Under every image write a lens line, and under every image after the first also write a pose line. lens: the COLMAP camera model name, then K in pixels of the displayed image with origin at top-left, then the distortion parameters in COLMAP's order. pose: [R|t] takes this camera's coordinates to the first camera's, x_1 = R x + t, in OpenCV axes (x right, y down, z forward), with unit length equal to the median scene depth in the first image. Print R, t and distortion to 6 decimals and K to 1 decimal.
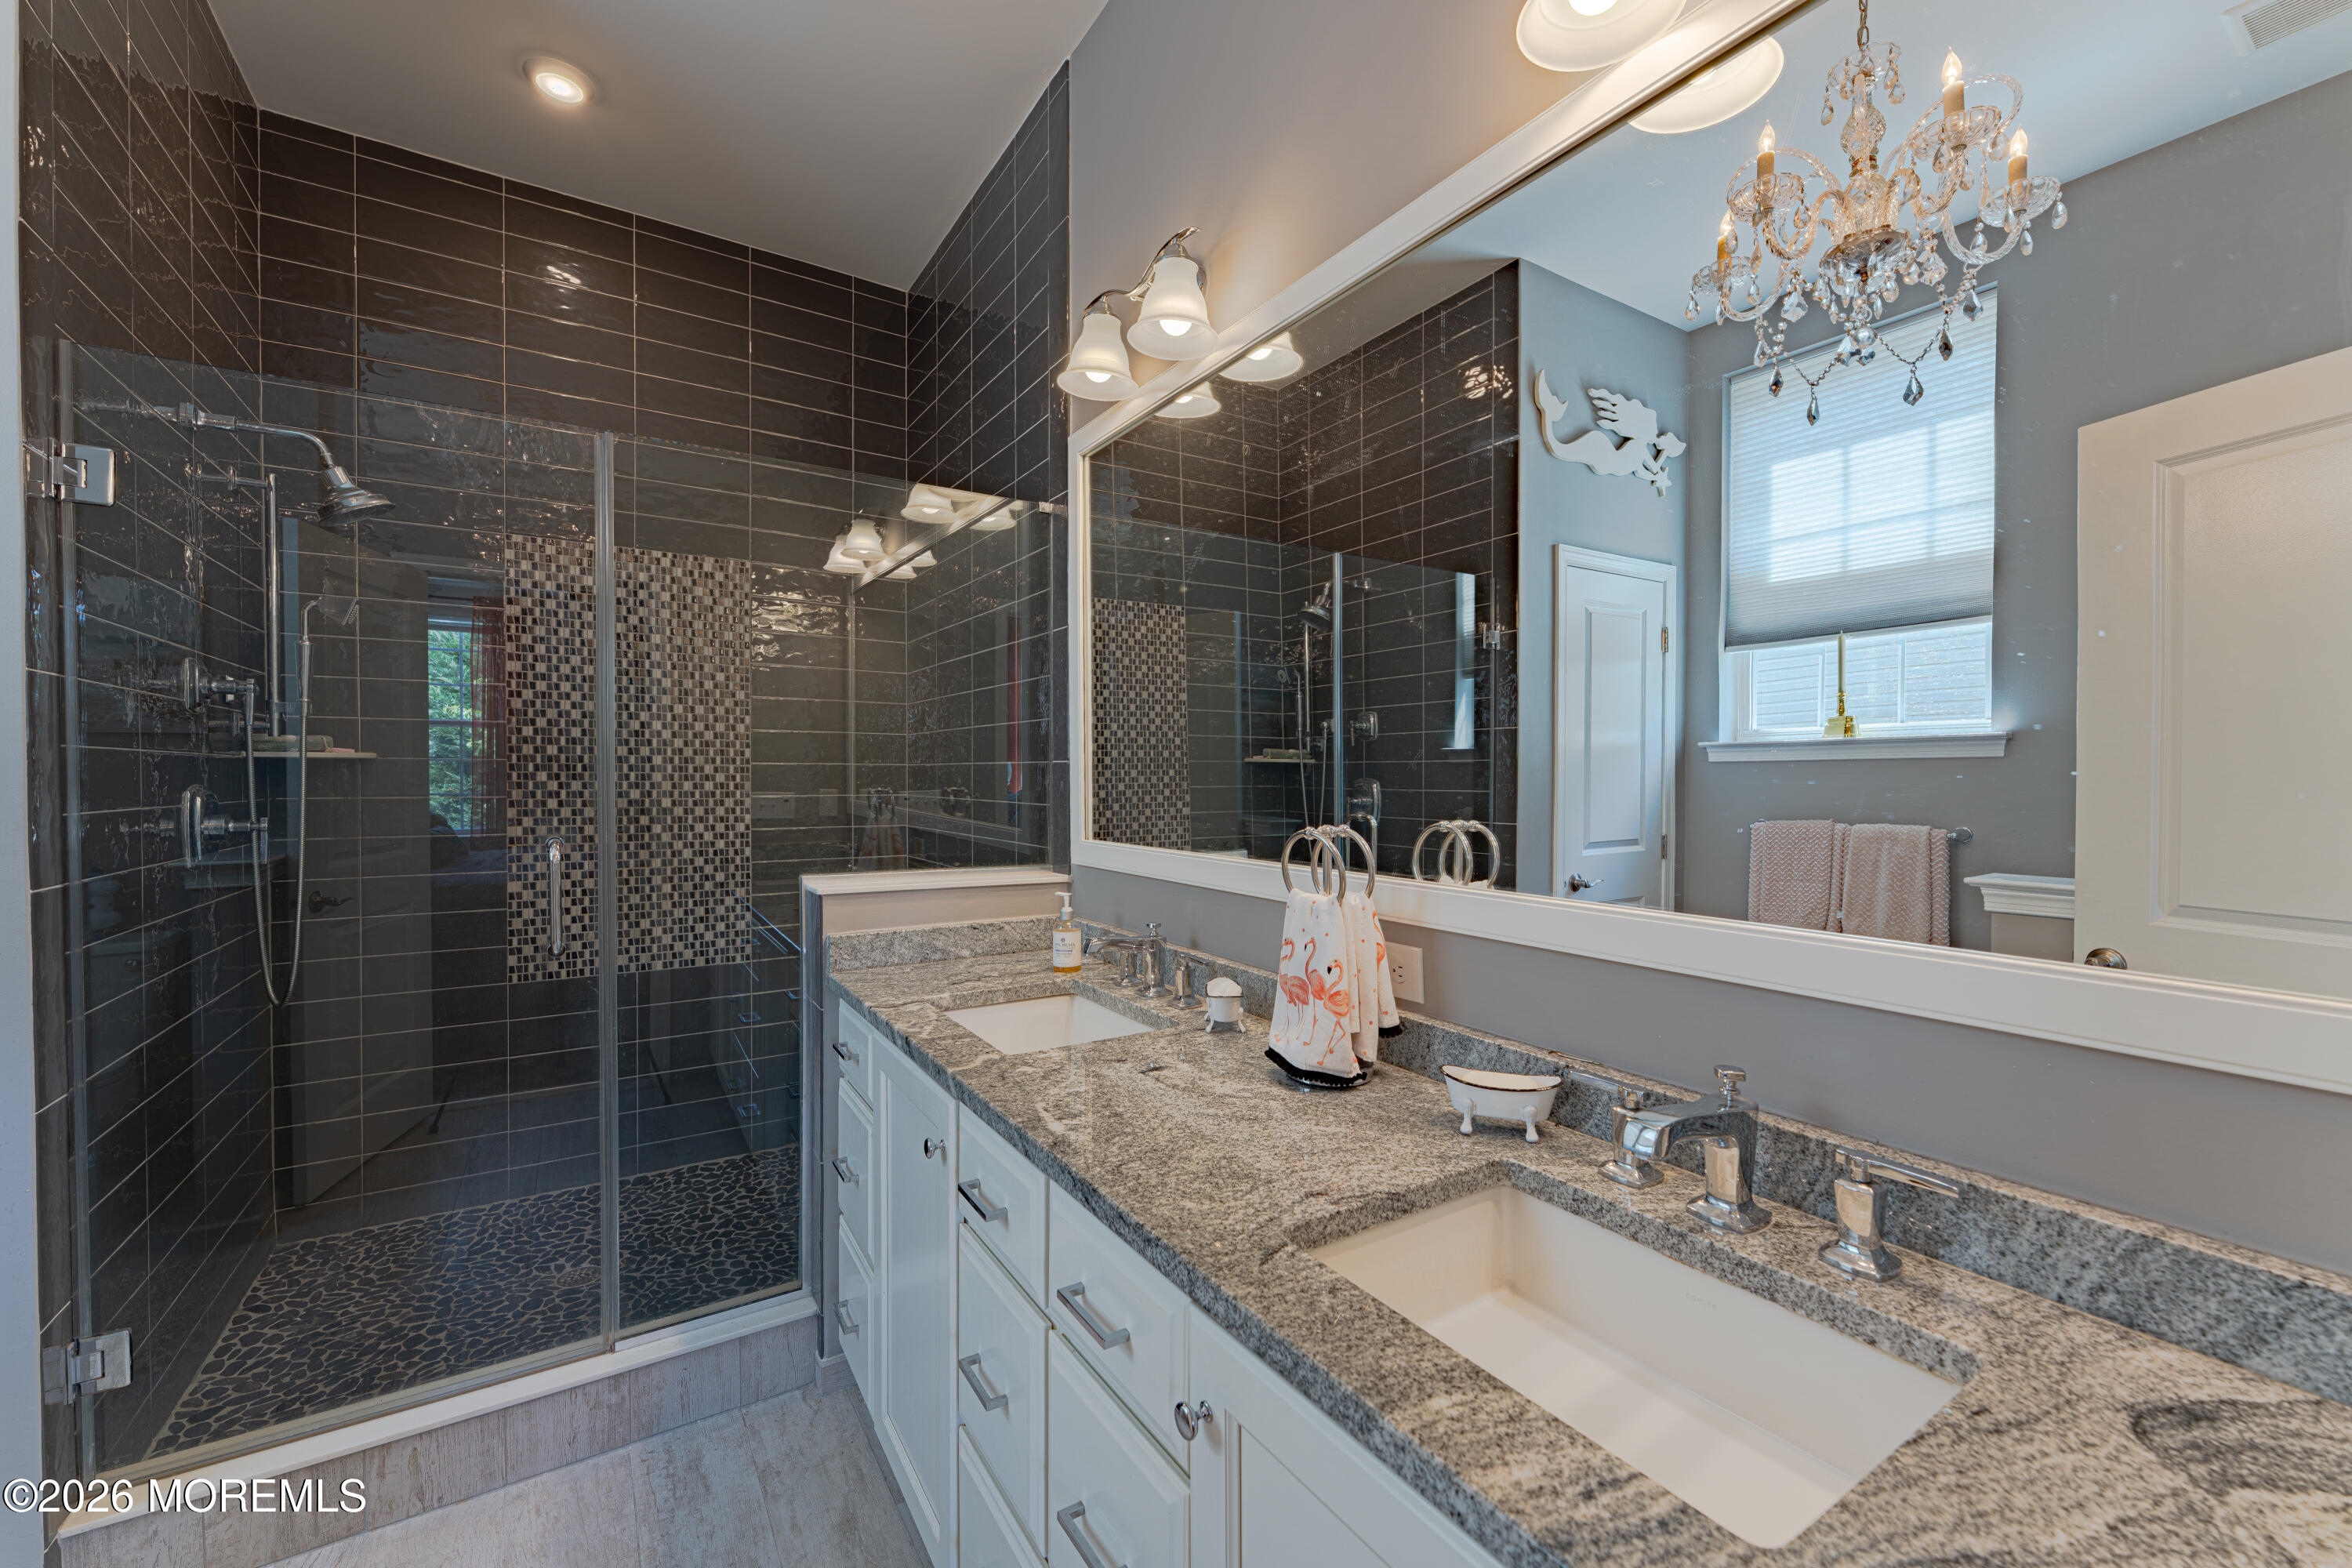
lens RADIAL K [[937.4, 0, 1175.5], [0, 937.4, 781.0], [0, 0, 1]] dist [-0.000147, -0.000633]
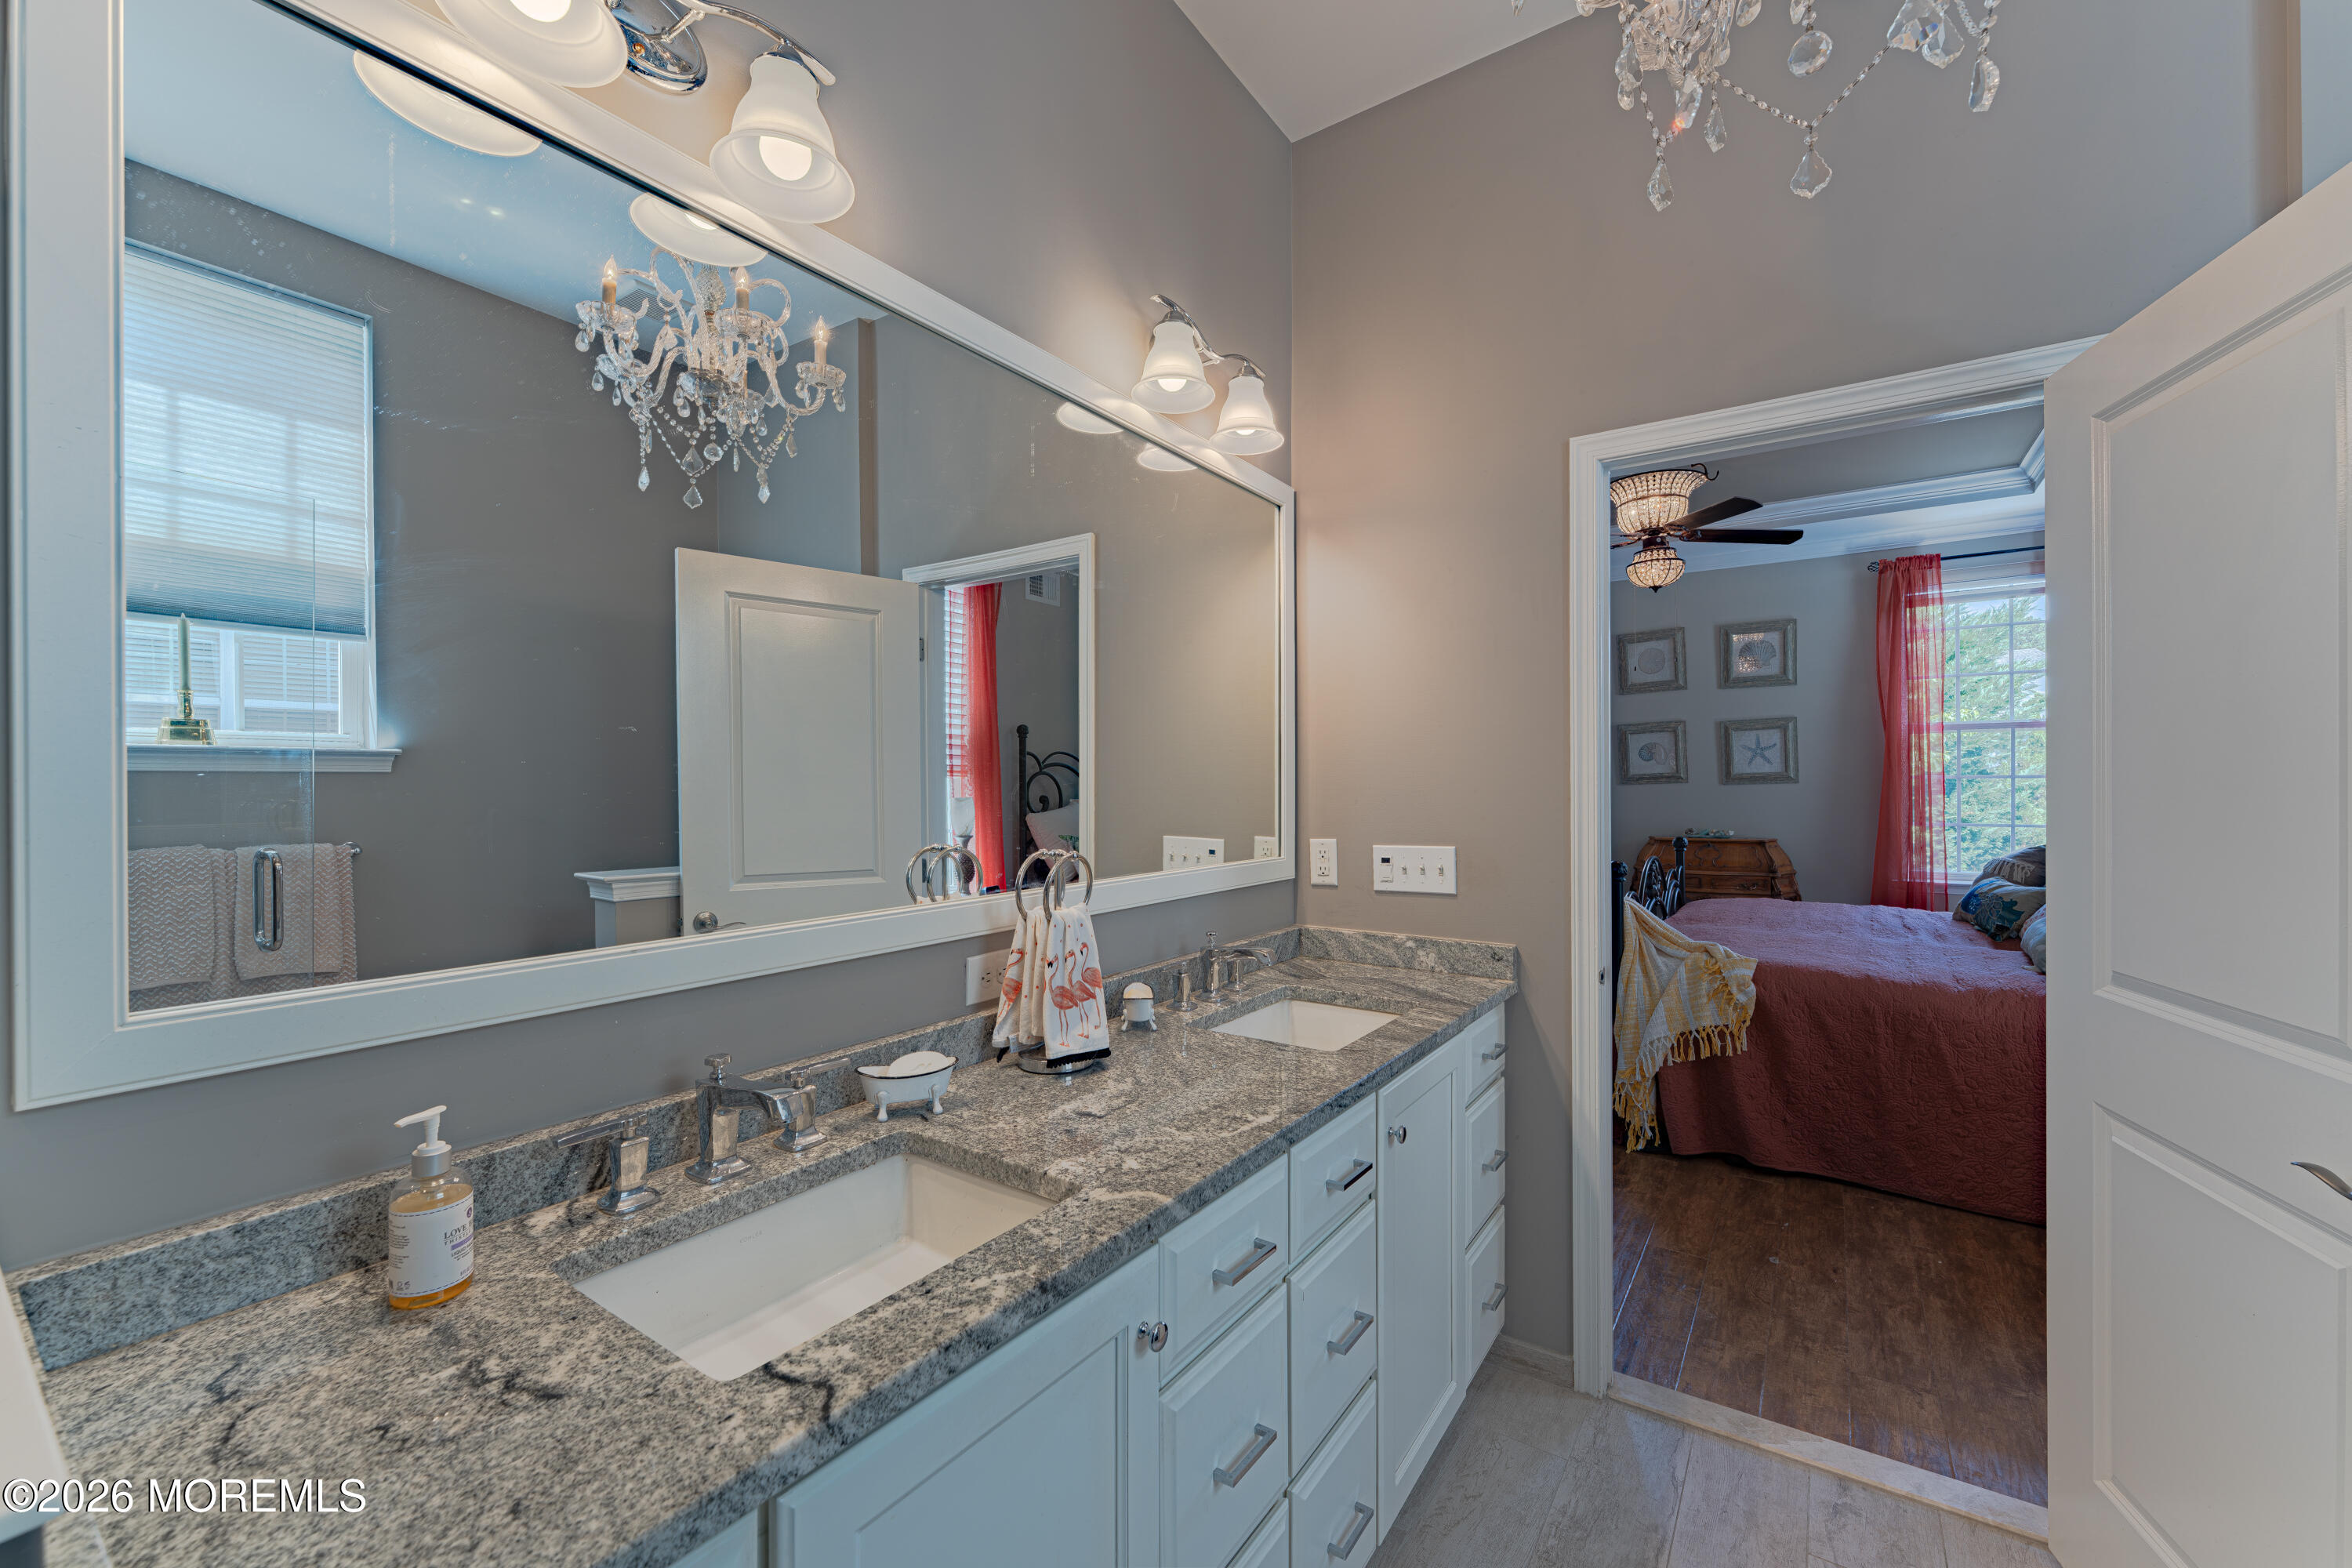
lens RADIAL K [[937.4, 0, 1191.2], [0, 937.4, 774.8], [0, 0, 1]] dist [-0.000147, -0.000633]
pose [[-0.395768, 0.002039, 0.918348, -0.642703], [0.003373, 0.999994, -0.000767, -0.029257], [-0.918345, 0.002794, -0.395772, 0.861133]]
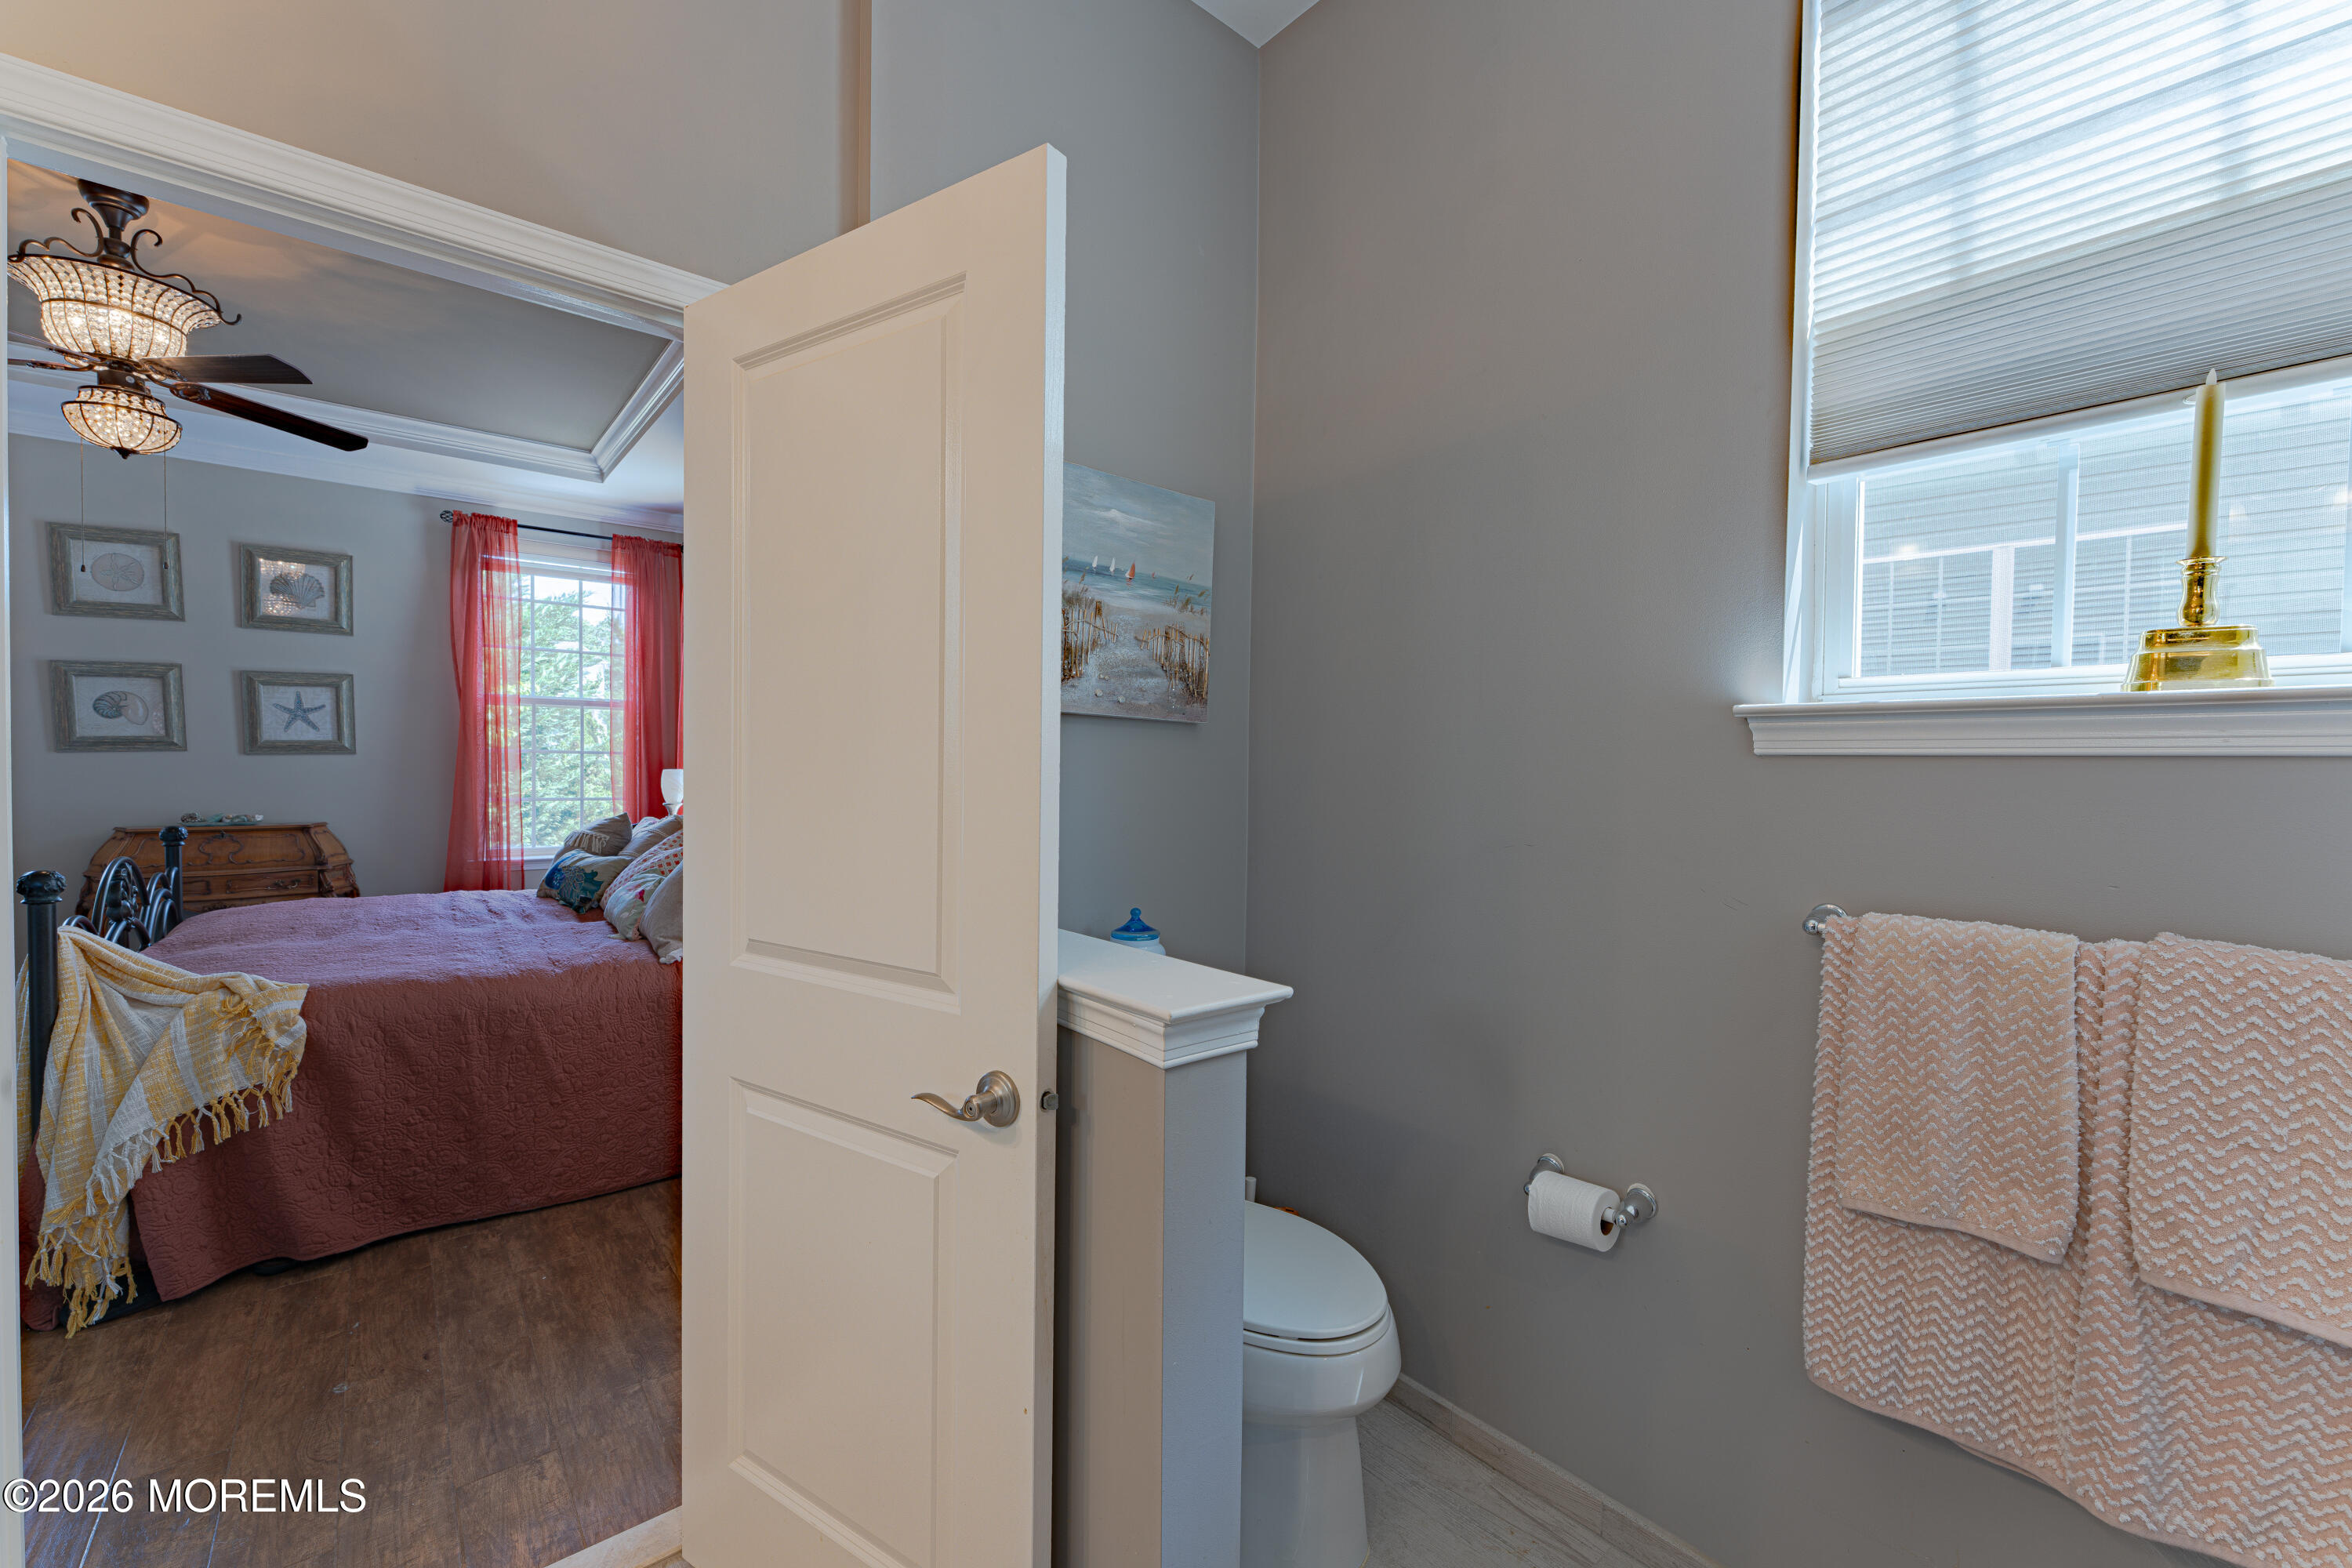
lens RADIAL K [[937.4, 0, 1158.8], [0, 937.4, 794.2], [0, 0, 1]] dist [-0.000147, -0.000633]
pose [[-0.991528, -0.017429, -0.128715, -0.583746], [-0.021334, 0.999351, 0.029024, -0.023179], [0.128126, 0.031524, -0.991257, 0.789872]]
